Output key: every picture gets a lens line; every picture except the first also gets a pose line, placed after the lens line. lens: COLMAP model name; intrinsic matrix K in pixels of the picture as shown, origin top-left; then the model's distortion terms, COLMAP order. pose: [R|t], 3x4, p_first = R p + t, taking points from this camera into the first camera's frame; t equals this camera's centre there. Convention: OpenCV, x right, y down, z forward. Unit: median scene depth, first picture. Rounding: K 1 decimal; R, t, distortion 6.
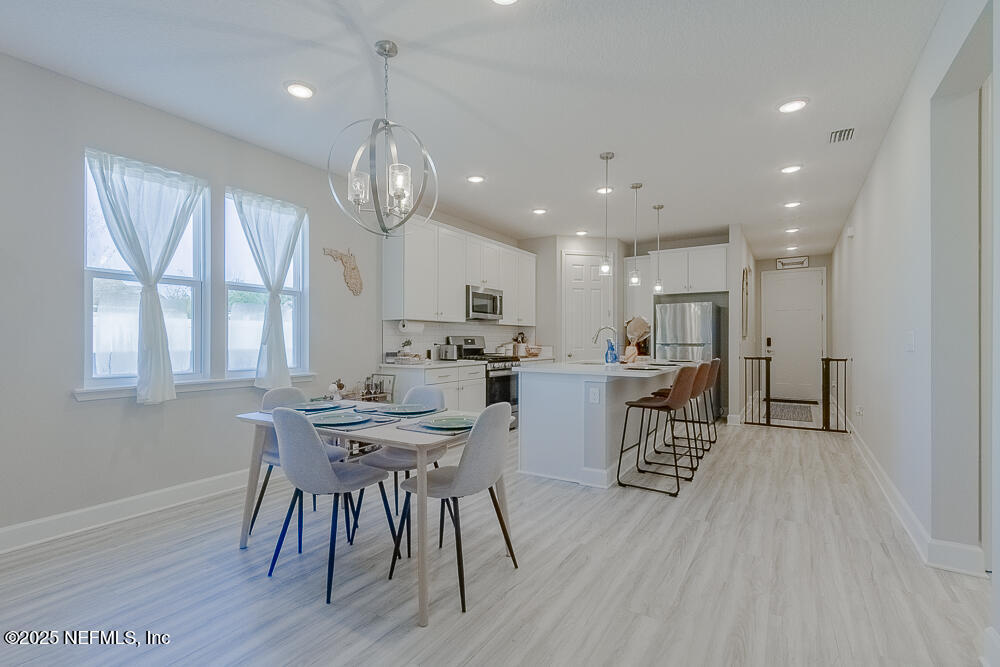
lens RADIAL K [[459.4, 0, 481.3], [0, 459.4, 342.1], [0, 0, 1]] dist [0.002660, 0.000108]
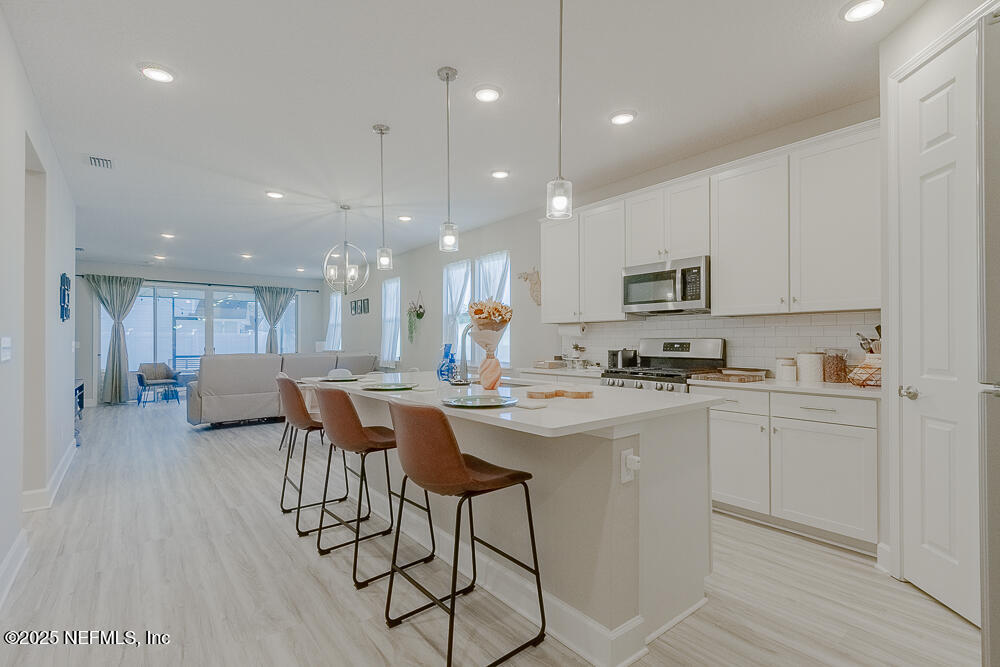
lens RADIAL K [[462.8, 0, 497.3], [0, 462.8, 339.7], [0, 0, 1]] dist [0.000730, -0.000135]
pose [[-0.298698, -0.003747, -0.954340, 0.707976], [-0.002957, 0.999991, -0.003001, -0.008507], [0.954343, 0.001926, -0.298707, 1.005244]]
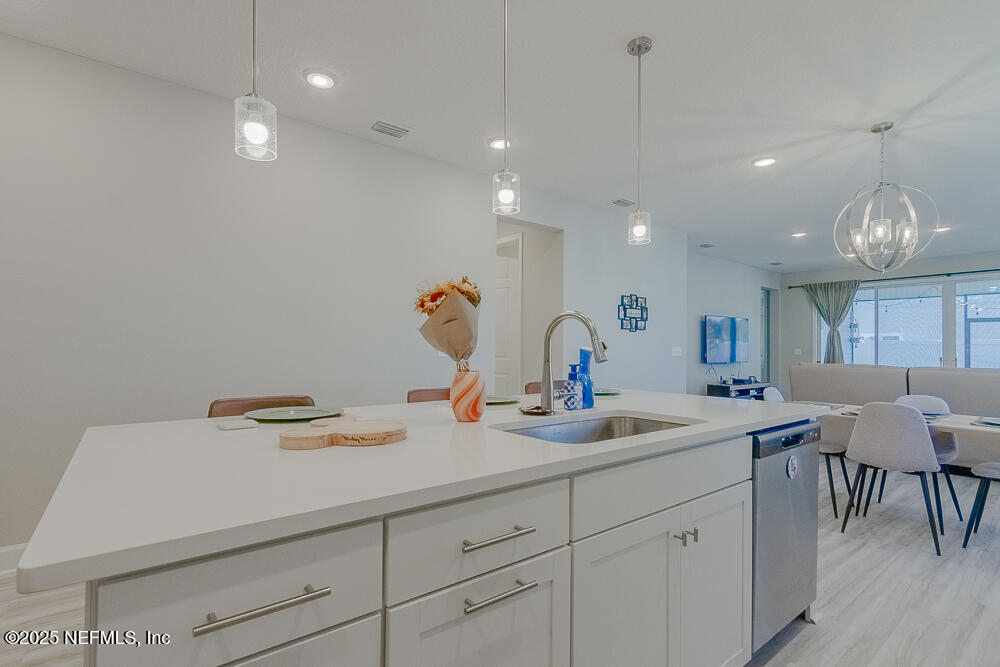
lens RADIAL K [[461.8, 0, 486.3], [0, 461.8, 342.1], [0, 0, 1]] dist [0.003770, -0.000408]
pose [[-0.946170, -0.003459, 0.323652, 0.182464], [-0.006129, 0.999955, -0.007229, -0.008529], [-0.323613, -0.008823, -0.946149, 1.121153]]
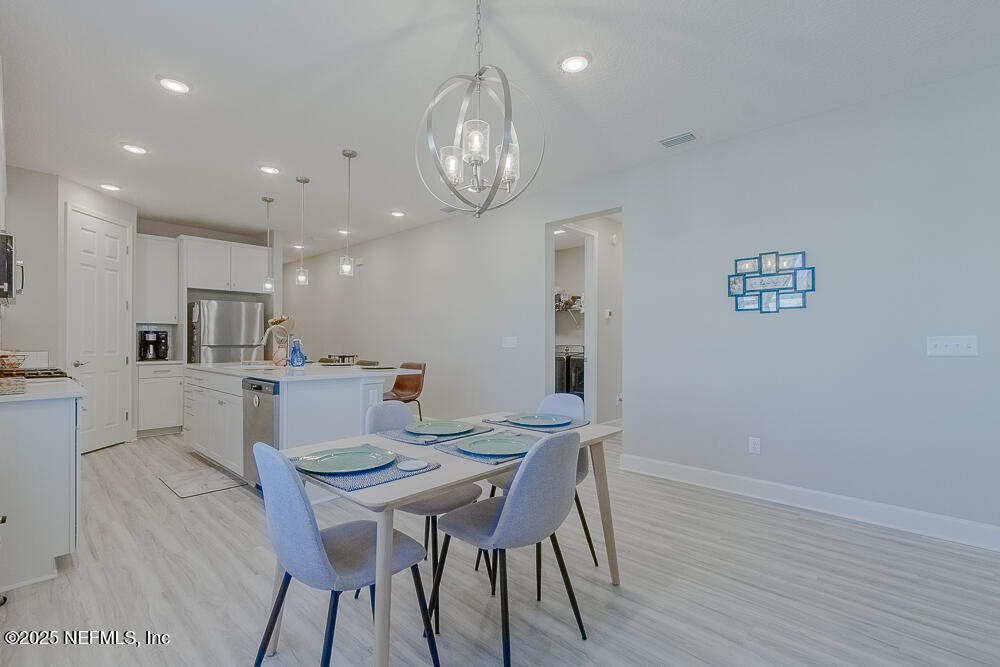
lens RADIAL K [[462.8, 0, 497.3], [0, 462.8, 339.7], [0, 0, 1]] dist [0.000730, -0.000135]
pose [[0.163819, 0.002861, 0.986486, -0.441837], [0.002684, 0.999991, -0.003346, -0.003289], [-0.986487, 0.003196, 0.163810, 0.360845]]
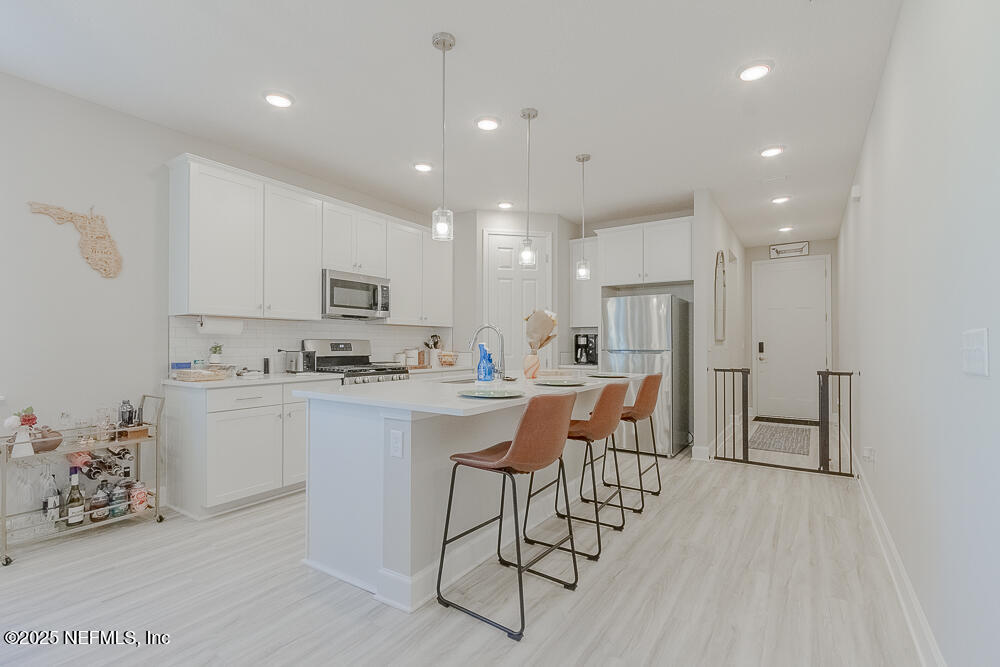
lens RADIAL K [[461.8, 0, 486.3], [0, 461.8, 342.1], [0, 0, 1]] dist [0.003770, -0.000408]
pose [[0.999925, 0.001932, -0.012093, 0.230768], [-0.002024, 0.999969, -0.007611, -0.003487], [0.012078, 0.007635, 0.999898, 0.270376]]
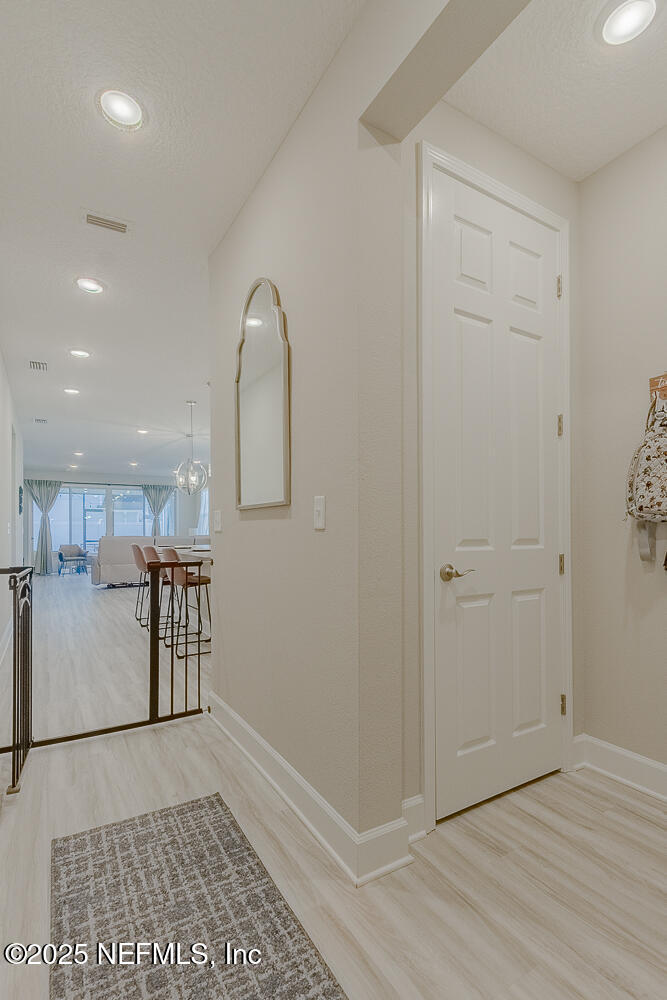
lens RADIAL K [[475.7, 0, 336.1], [0, 475.7, 526.4], [0, 0, 1]] dist [0.002194, 0.000368]
pose [[-0.416899, -0.005182, -0.908938, 1.014010], [0.001174, 0.999980, -0.006239, 0.001831], [0.908952, -0.003668, -0.416885, 1.420381]]
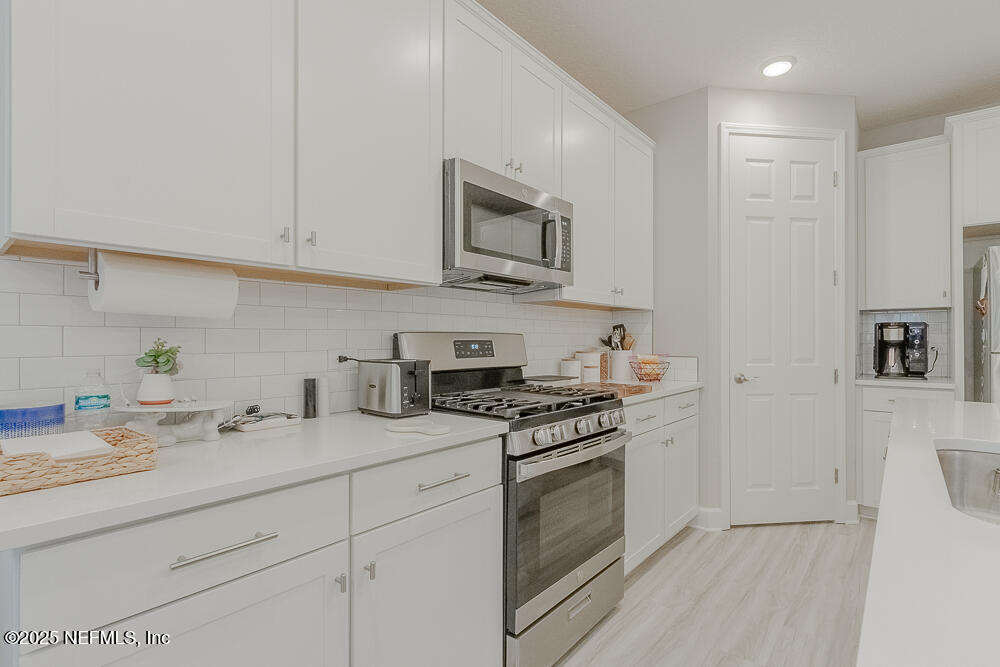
lens RADIAL K [[482.8, 0, 536.5], [0, 482.8, 333.8], [0, 0, 1]] dist [0.011782, 0.000016]
pose [[0.998369, -0.002691, -0.057022, 0.043928], [0.001738, 0.999858, -0.016755, -0.005958], [0.057059, 0.016628, 0.998232, 0.679633]]
